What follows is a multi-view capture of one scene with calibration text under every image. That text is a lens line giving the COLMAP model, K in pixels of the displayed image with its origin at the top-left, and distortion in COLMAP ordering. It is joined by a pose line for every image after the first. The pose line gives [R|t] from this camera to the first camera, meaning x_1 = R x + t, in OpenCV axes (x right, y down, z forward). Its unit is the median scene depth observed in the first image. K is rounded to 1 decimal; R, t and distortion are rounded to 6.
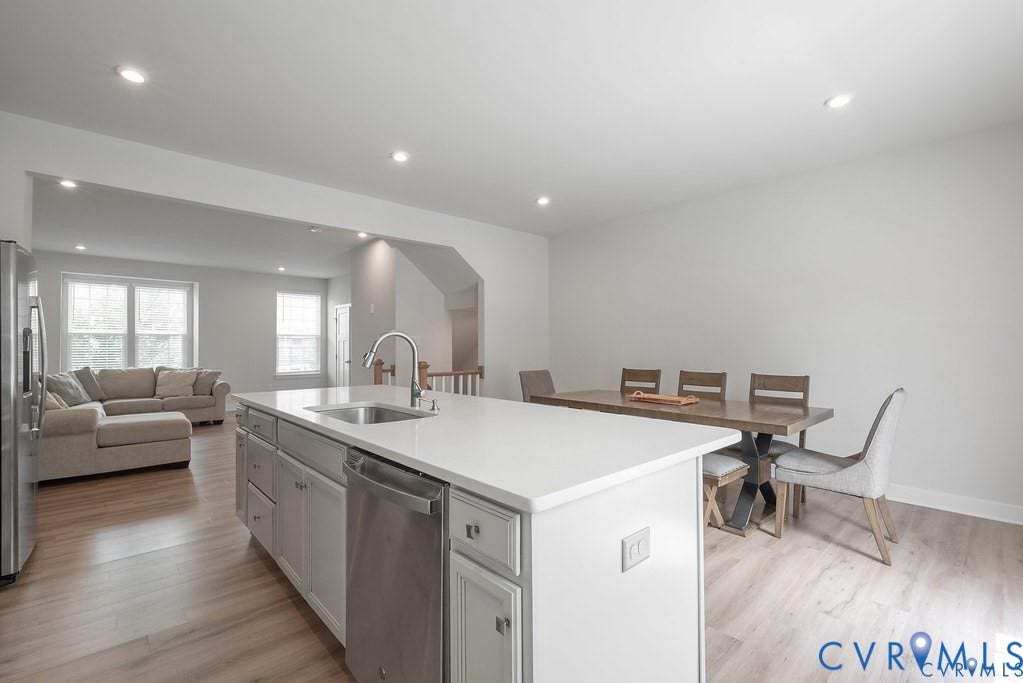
lens RADIAL K [[452.4, 0, 502.0], [0, 452.4, 345.6], [0, 0, 1]] dist [0.004909, -0.000750]
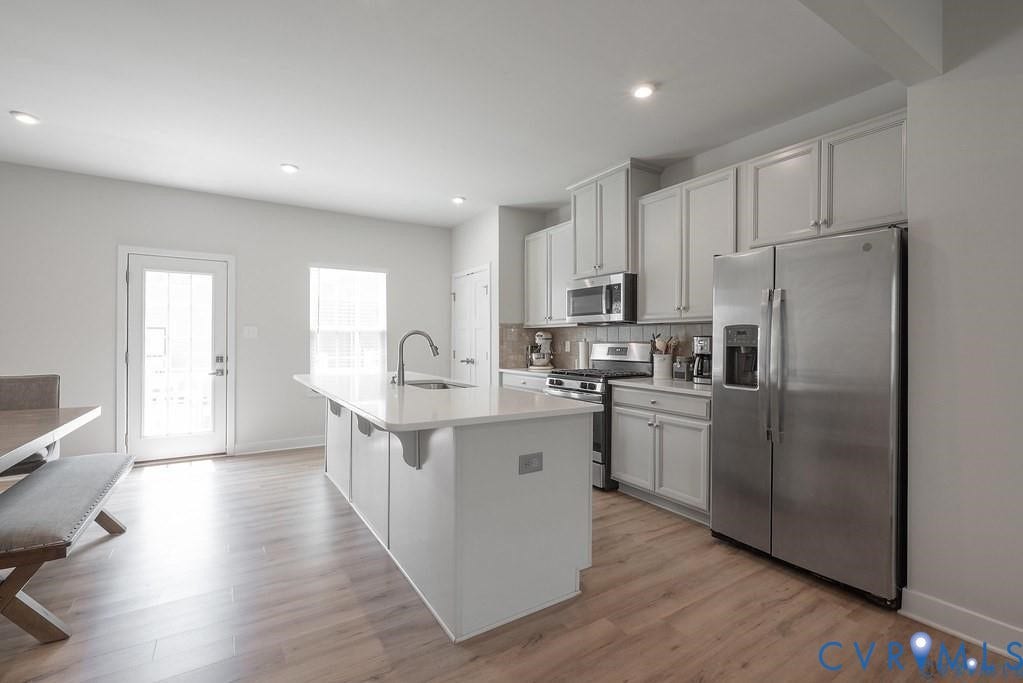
lens RADIAL K [[452.4, 0, 506.6], [0, 452.4, 340.5], [0, 0, 1]] dist [0.004909, -0.000750]
pose [[-0.985770, -0.002297, 0.168086, -0.385043], [-0.003510, 0.999970, -0.006921, 0.003318], [-0.168065, -0.007413, -0.985748, 1.201869]]
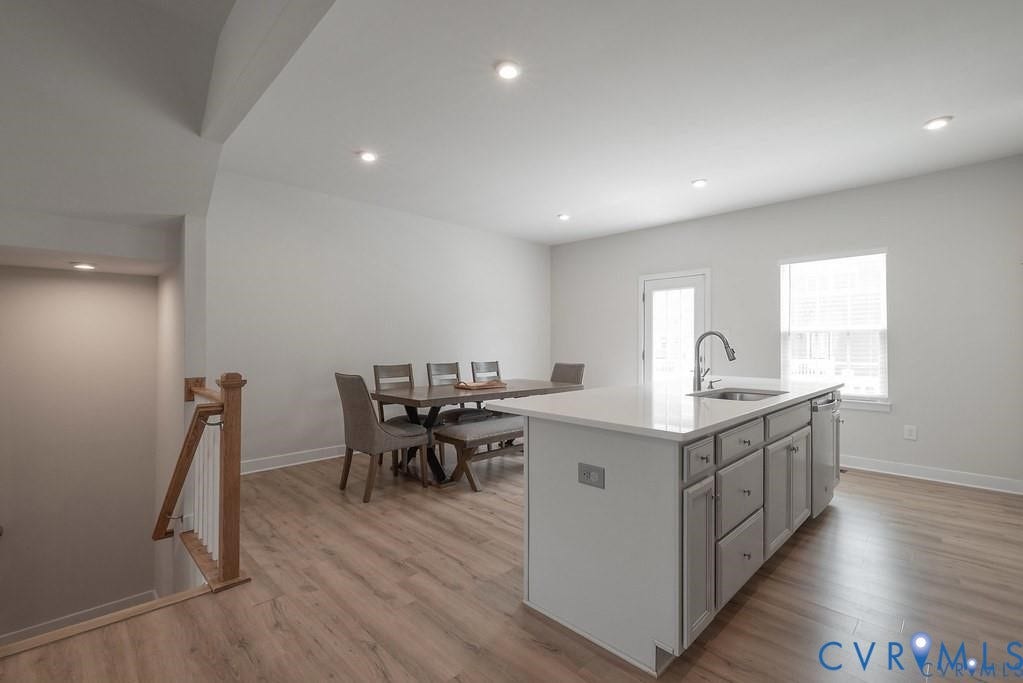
lens RADIAL K [[452.4, 0, 513.9], [0, 452.4, 339.8], [0, 0, 1]] dist [0.004909, -0.000750]
pose [[-0.050210, 0.006888, 0.998715, -0.758900], [-0.007145, 0.999948, -0.007256, 0.001850], [-0.998713, -0.007500, -0.050158, 0.828759]]
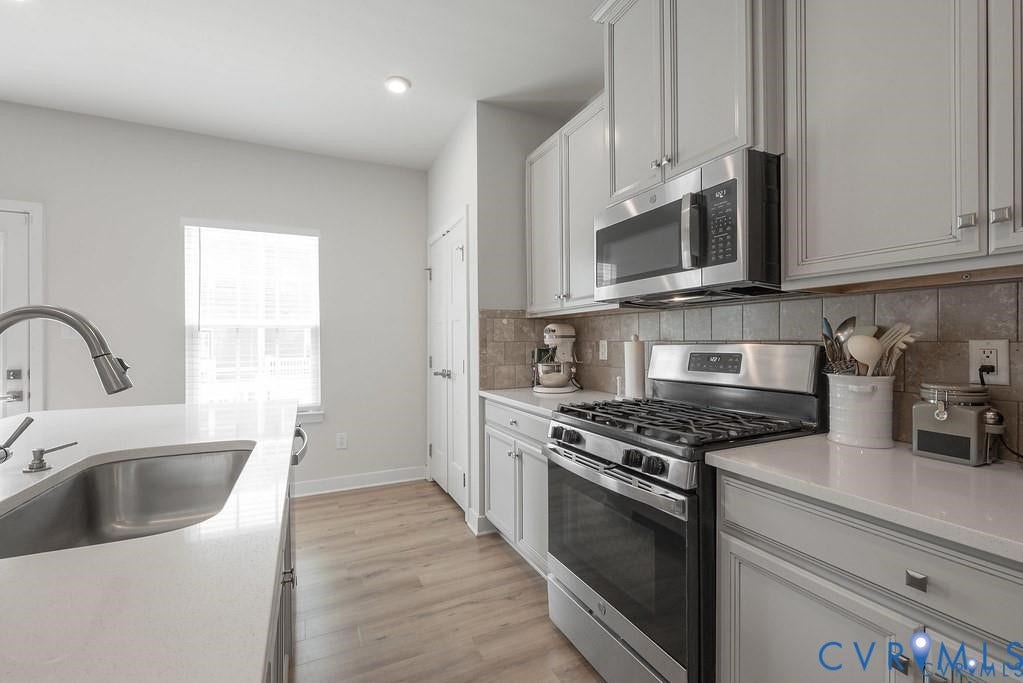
lens RADIAL K [[428.8, 0, 509.0], [0, 428.8, 341.3], [0, 0, 1]] dist [-0.002092, 0.001645]
pose [[-0.958620, 0.004094, 0.284659, -0.388084], [0.002417, 0.999978, -0.006244, 0.000752], [-0.284678, -0.005298, -0.958609, 0.640512]]
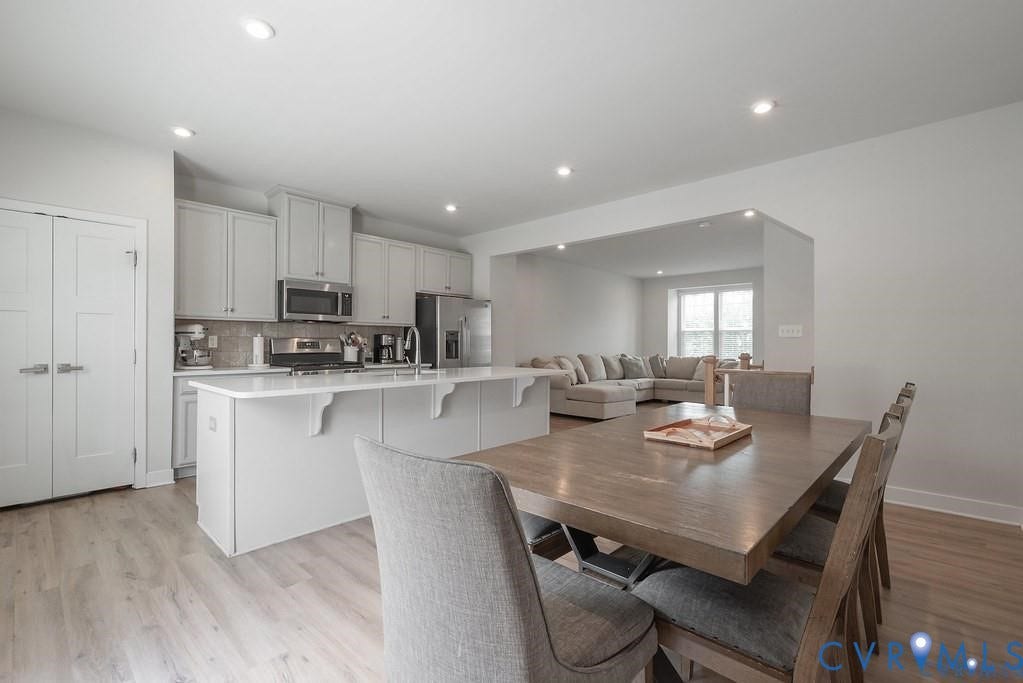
lens RADIAL K [[452.4, 0, 516.0], [0, 452.4, 344.8], [0, 0, 1]] dist [0.004909, -0.000750]
pose [[0.087732, 0.005492, -0.996129, 0.731686], [0.001888, 0.999982, 0.005679, 0.011770], [0.996142, -0.002379, 0.087720, 0.629976]]
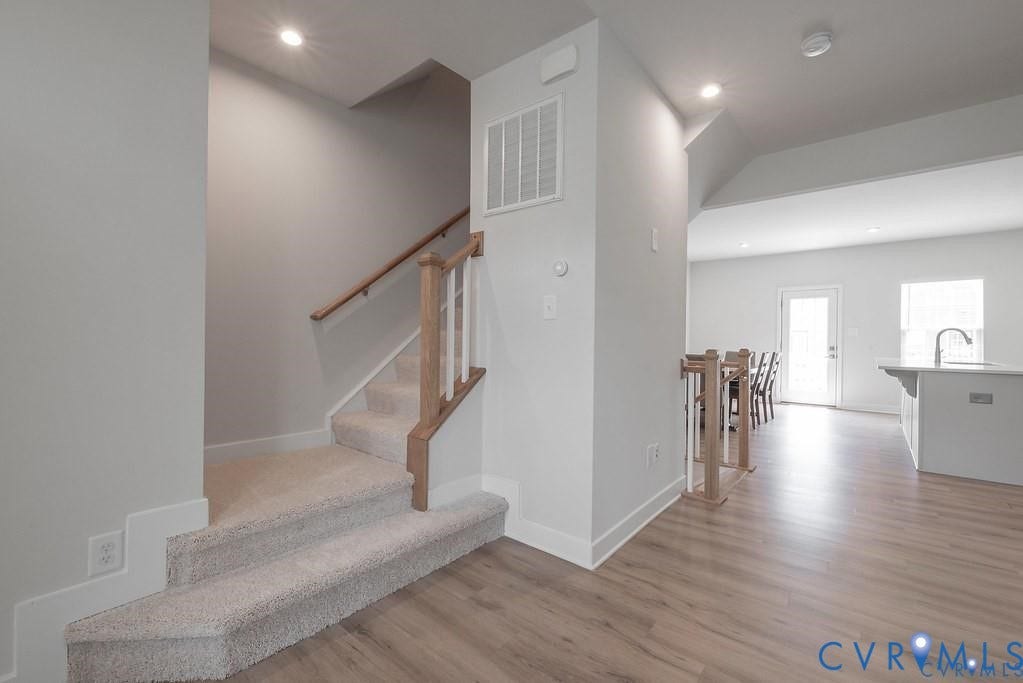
lens RADIAL K [[428.8, 0, 511.4], [0, 428.8, 339.2], [0, 0, 1]] dist [-0.002092, 0.001645]
pose [[-0.143943, -0.000120, 0.989586, -1.012351], [-0.015111, 0.999884, -0.002077, 0.029245], [-0.989471, -0.015252, -0.143928, 1.739224]]
